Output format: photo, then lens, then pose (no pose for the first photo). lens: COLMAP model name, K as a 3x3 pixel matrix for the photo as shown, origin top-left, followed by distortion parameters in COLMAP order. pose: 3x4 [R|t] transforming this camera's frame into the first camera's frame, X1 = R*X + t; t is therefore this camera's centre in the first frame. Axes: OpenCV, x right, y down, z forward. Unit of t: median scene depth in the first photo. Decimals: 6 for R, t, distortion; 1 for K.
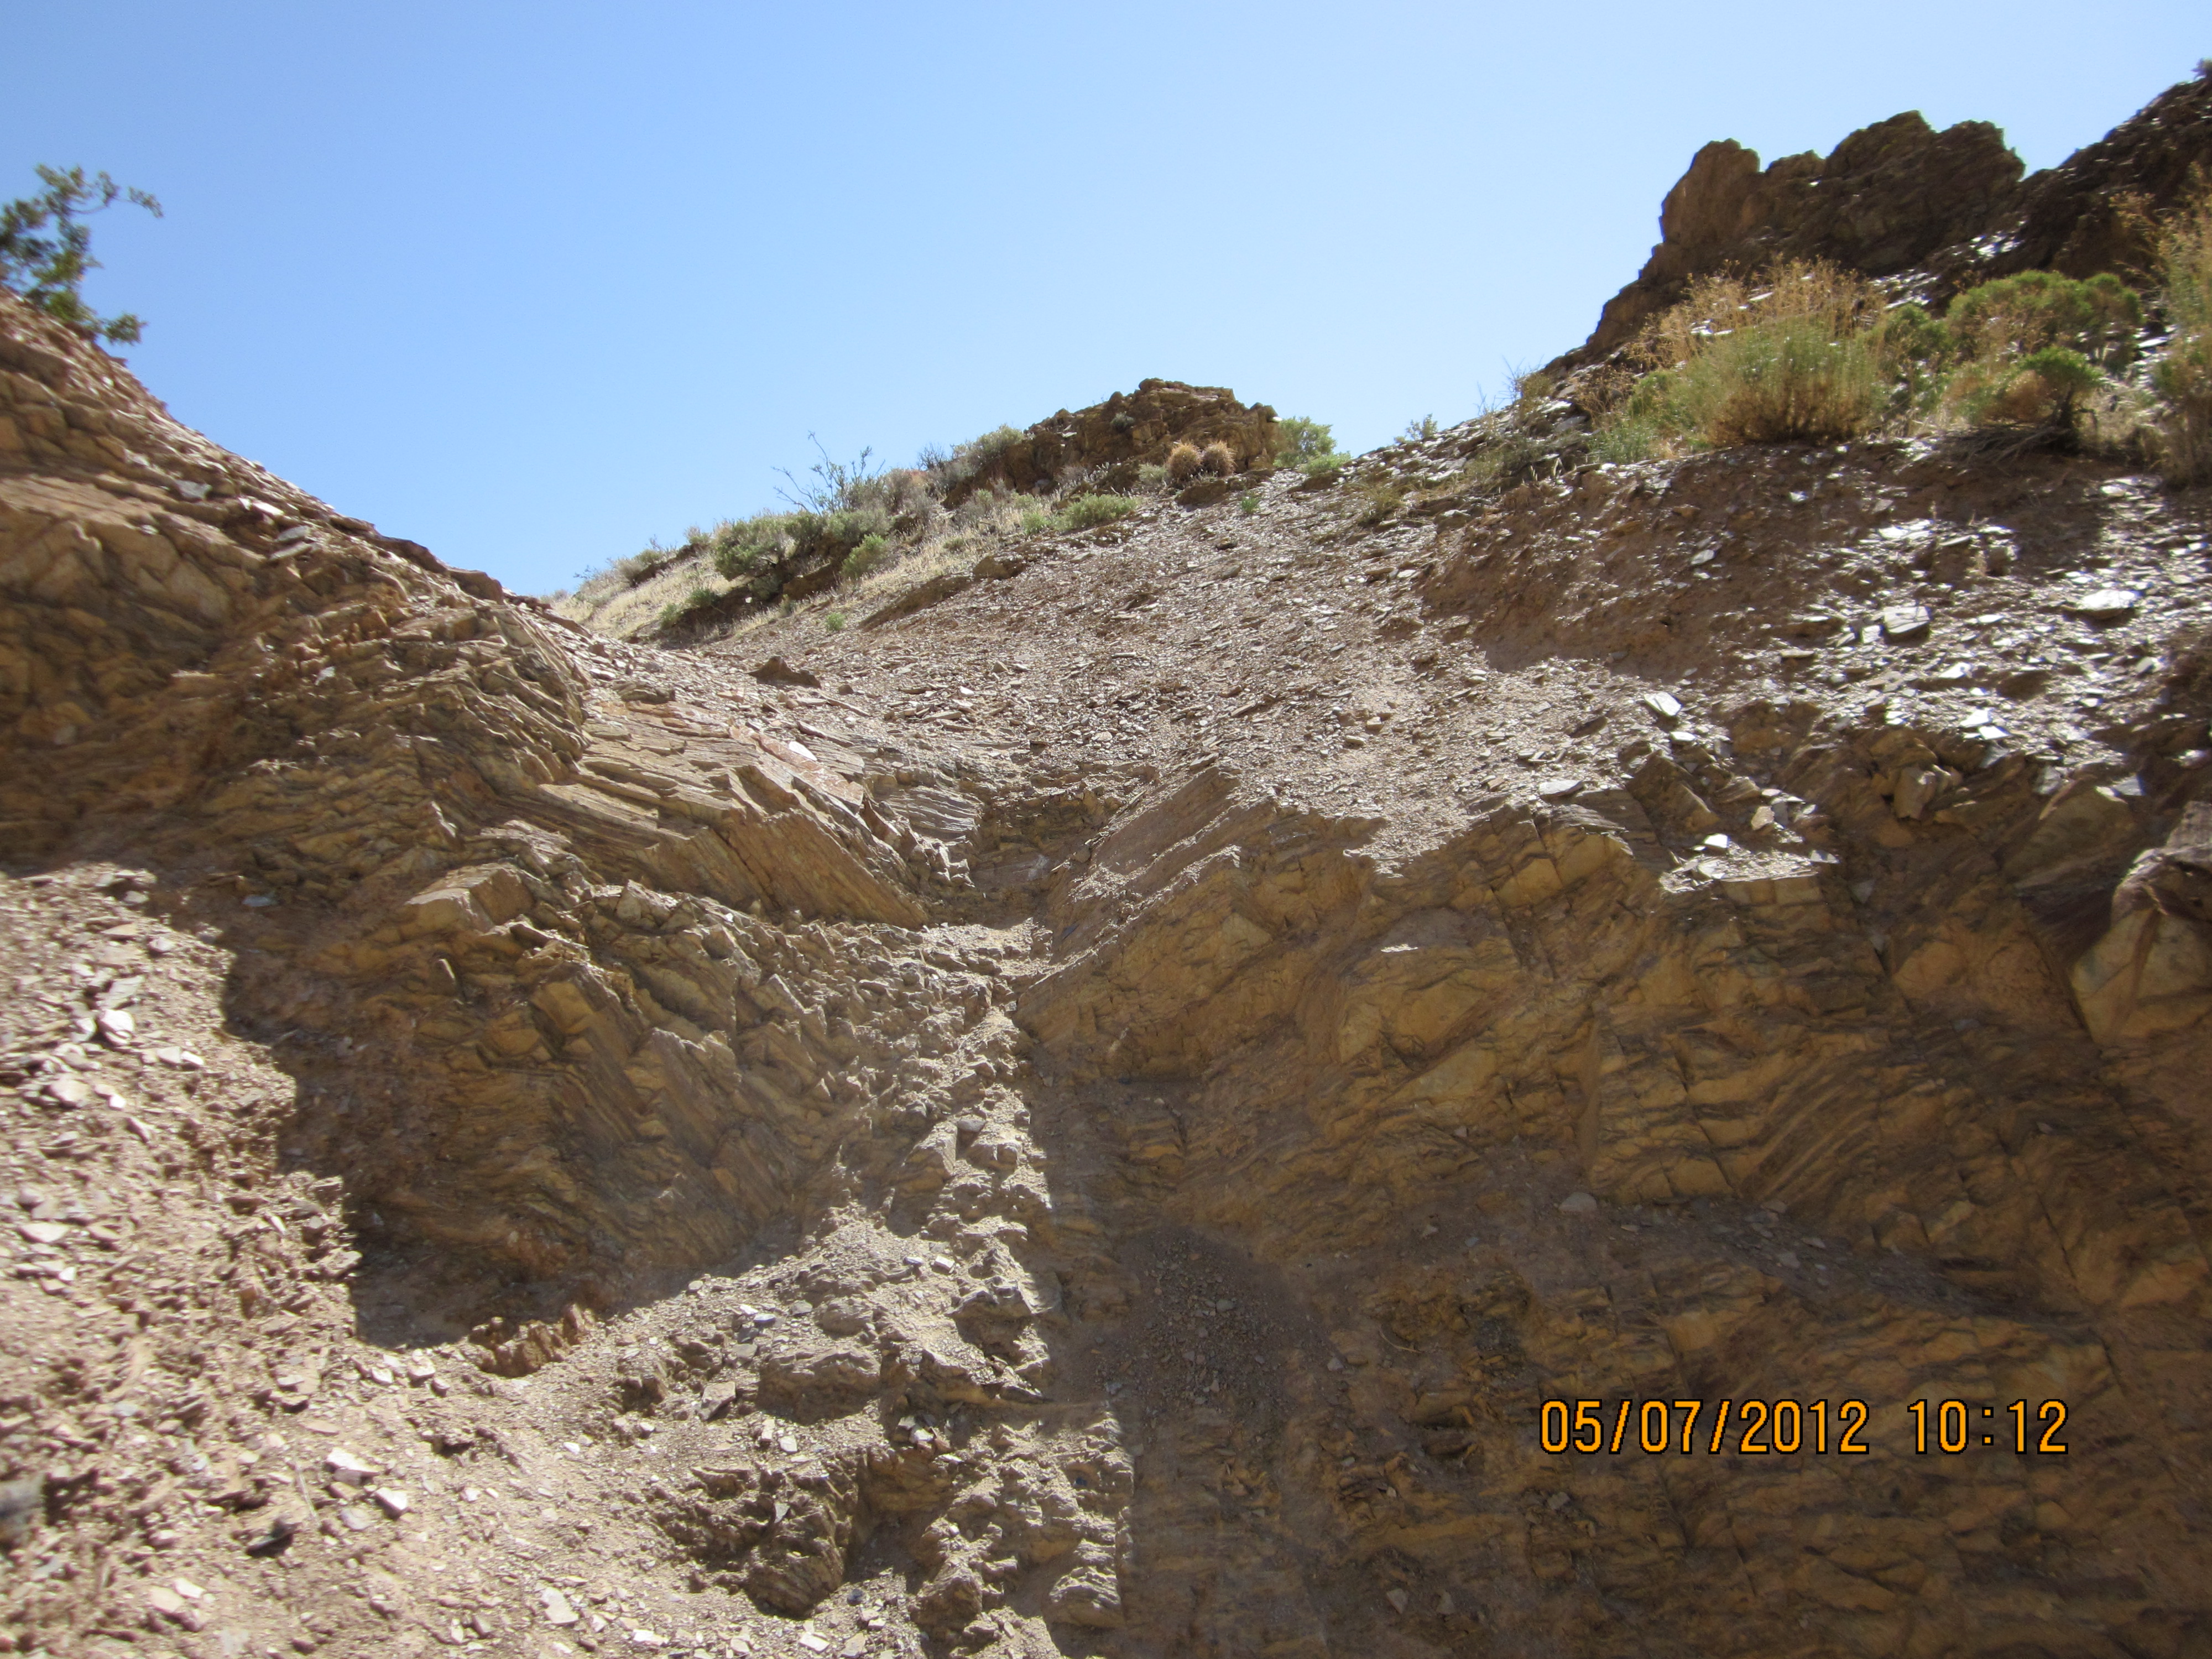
lens RADIAL K [[1853.3, 0, 1100.0], [0, 1853.3, 825.3], [0, 0, 1]] dist [-0.036301, 0.013493]
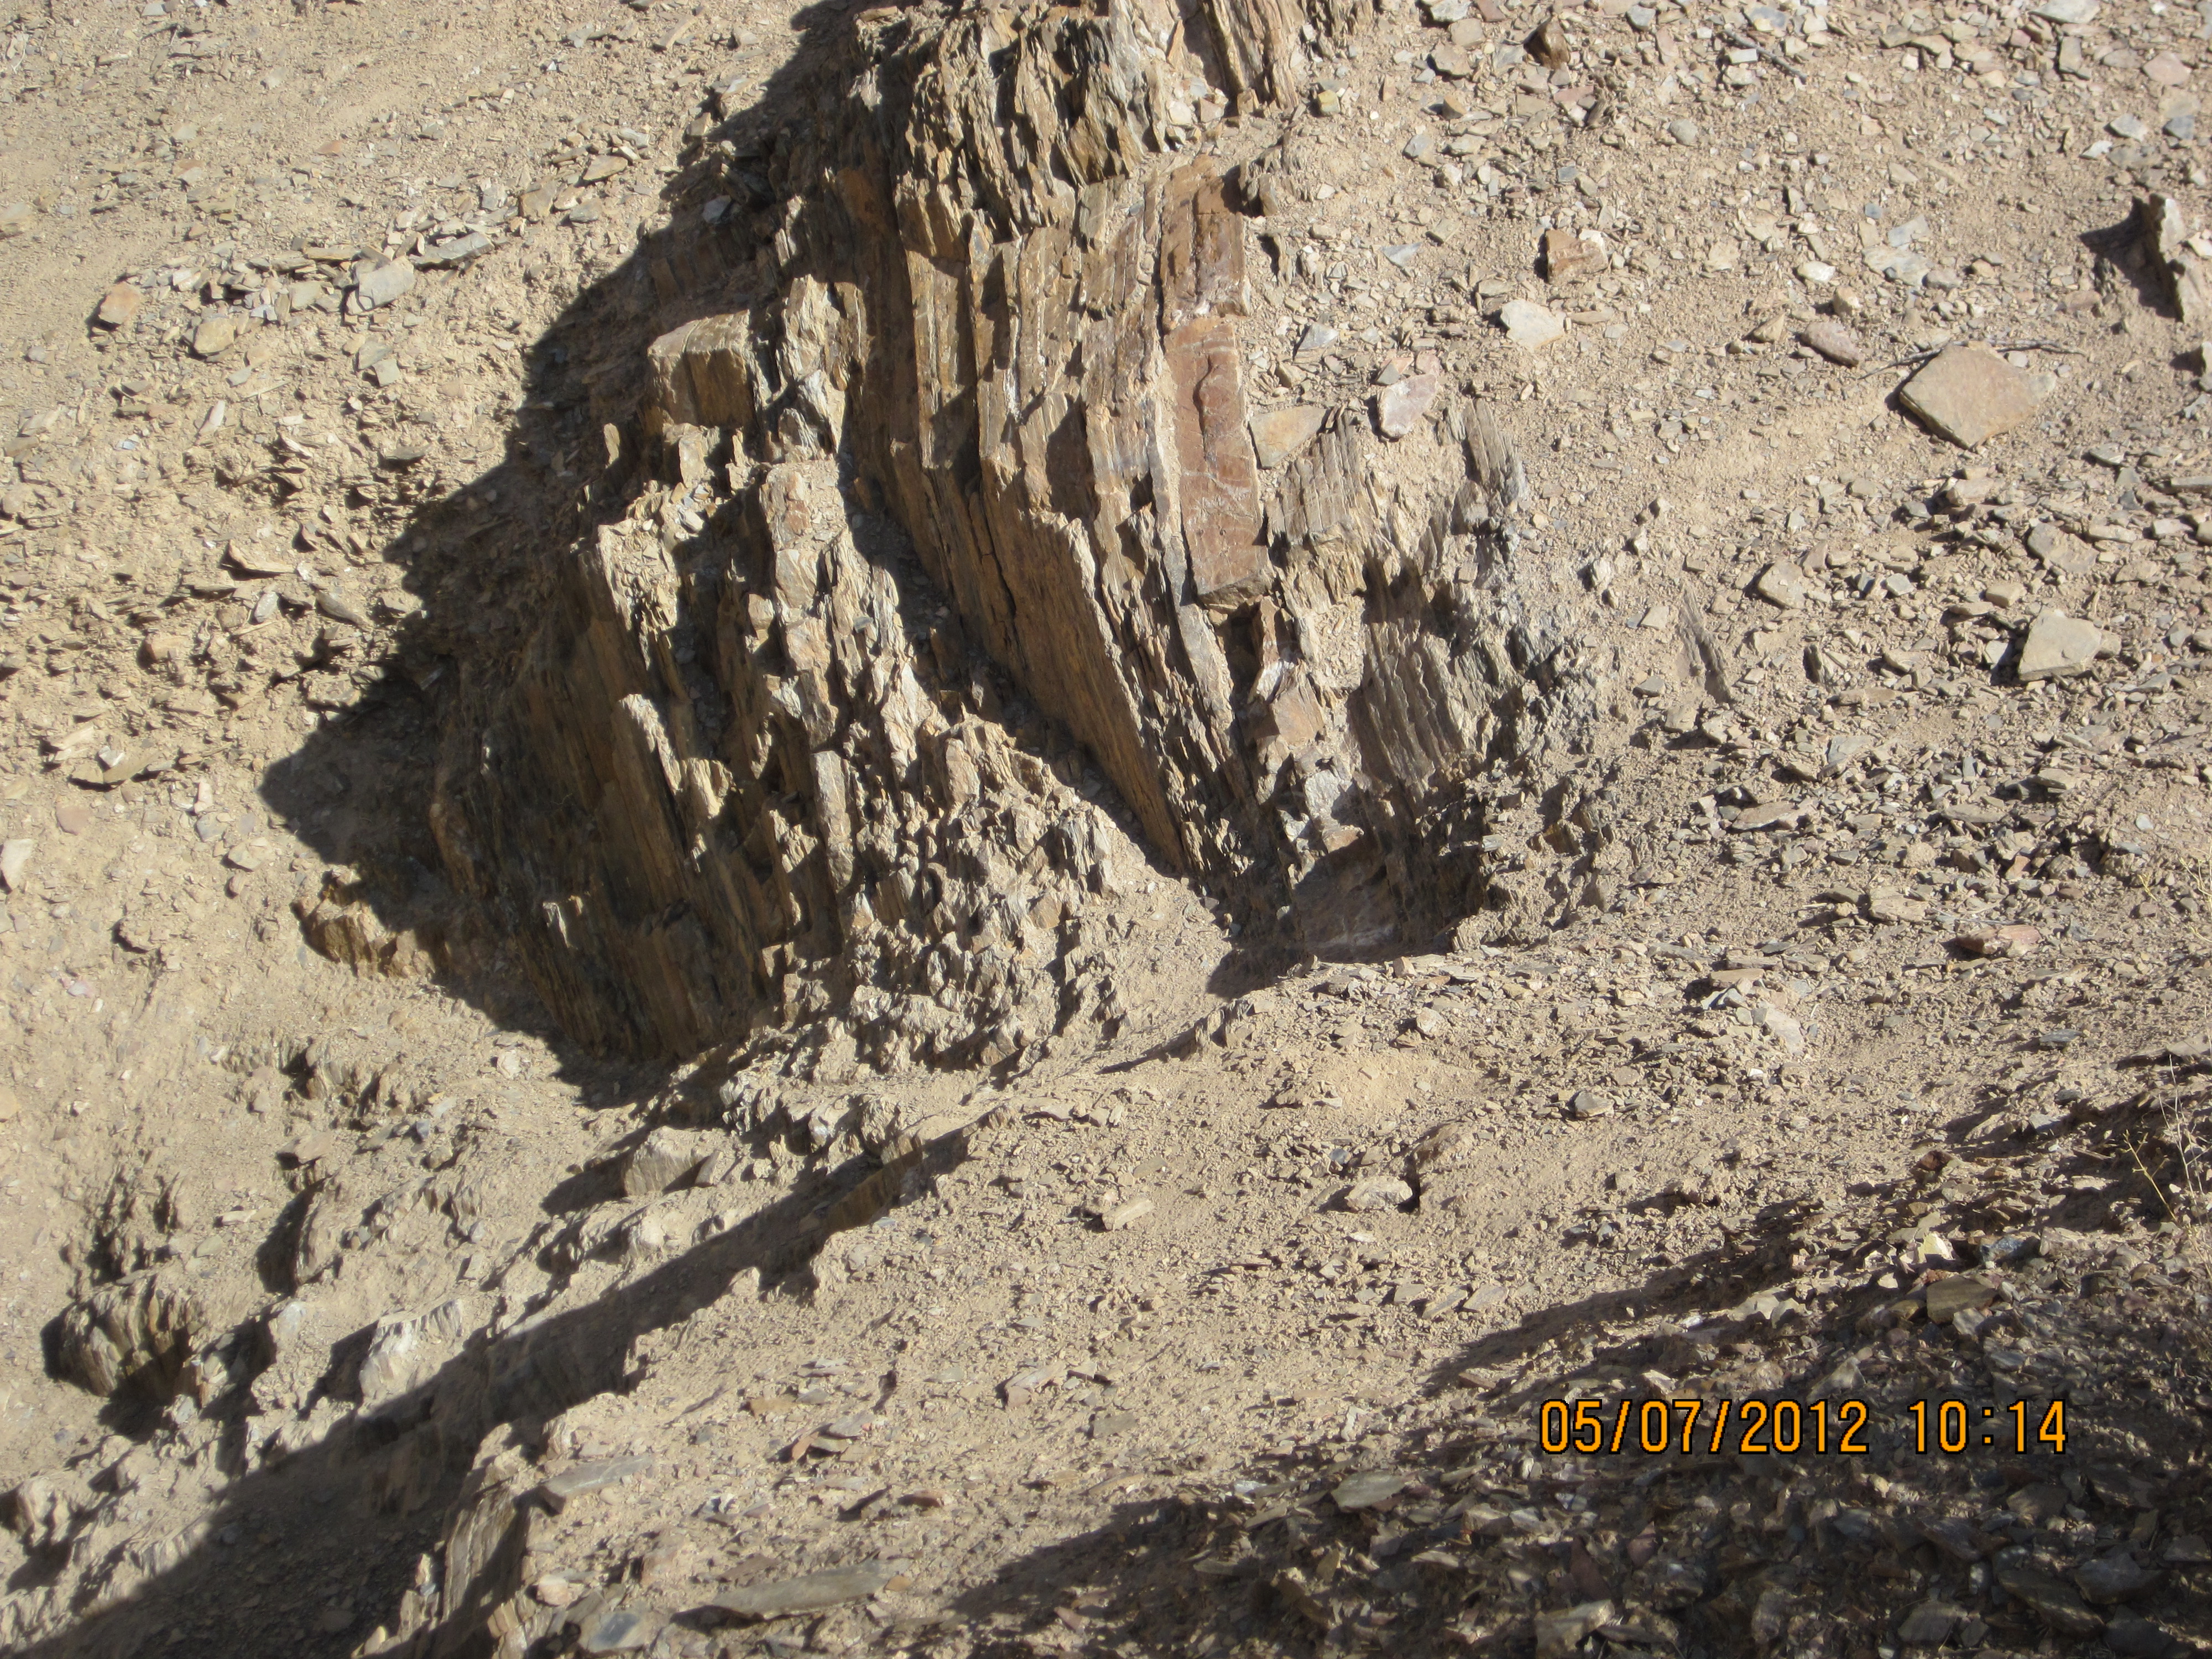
lens RADIAL K [[4538.5, 0, 1105.7], [0, 4538.5, 829.2], [0, 0, 1]] dist [-0.049147, 0.000000]
pose [[-0.063871, 0.583611, -0.809517, 0.979250], [-0.090700, 0.804422, 0.587094, -0.740245], [0.993828, 0.110922, 0.001554, 1.122640]]
